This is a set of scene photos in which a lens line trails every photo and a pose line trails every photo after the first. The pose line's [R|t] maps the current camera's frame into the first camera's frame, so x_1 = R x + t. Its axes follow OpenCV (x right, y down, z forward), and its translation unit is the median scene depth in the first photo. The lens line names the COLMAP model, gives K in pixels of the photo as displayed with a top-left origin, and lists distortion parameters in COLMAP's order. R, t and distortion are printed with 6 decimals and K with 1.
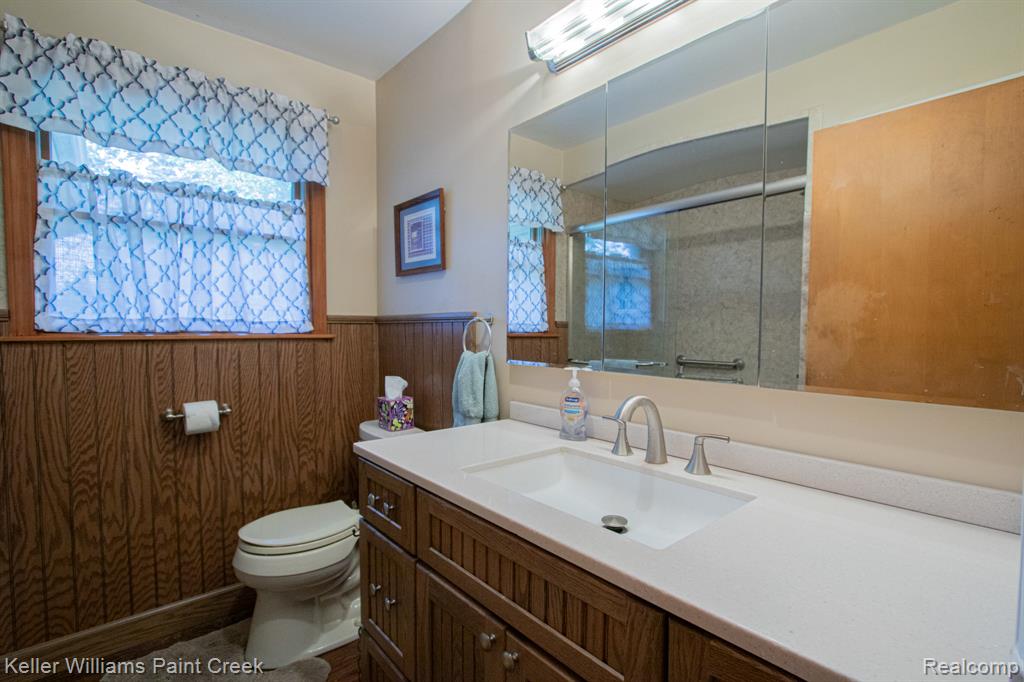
lens RADIAL K [[486.8, 0, 512.7], [0, 486.8, 344.0], [0, 0, 1]] dist [-0.016141, -0.000306]
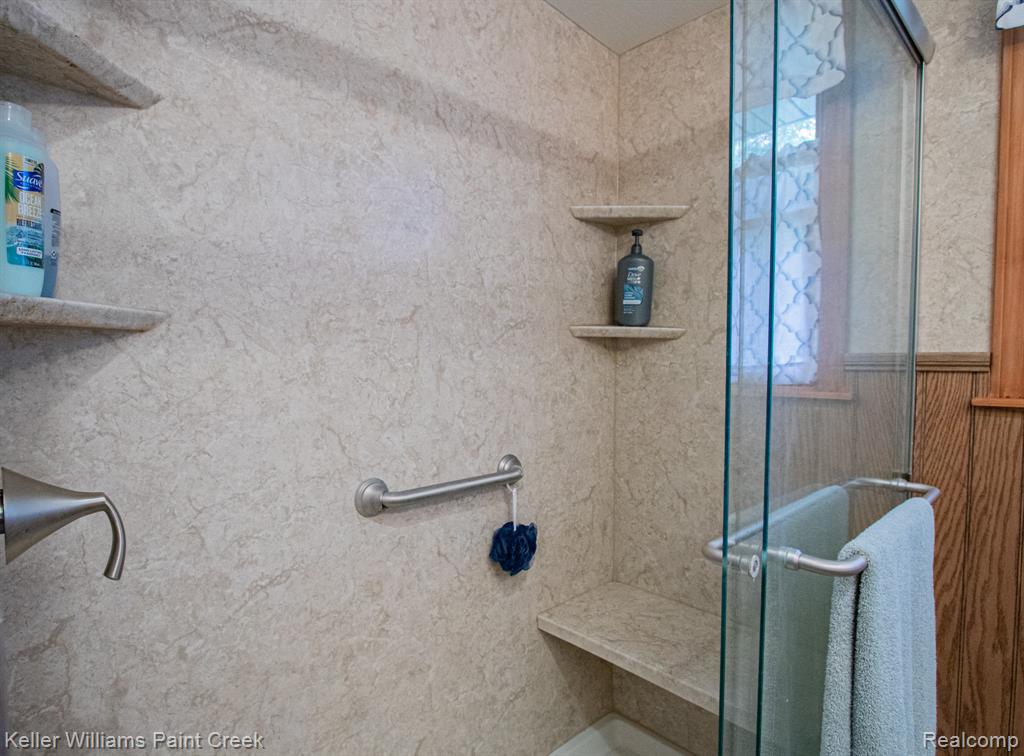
lens RADIAL K [[546.1, 0, 512.7], [0, 546.1, 380.6], [0, 0, 1]] dist [-0.001847, -0.000237]
pose [[0.037862, 0.036625, -0.998612, -0.392851], [-0.057962, 0.997726, 0.034395, -0.025527], [0.997601, 0.056579, 0.039899, 0.375326]]
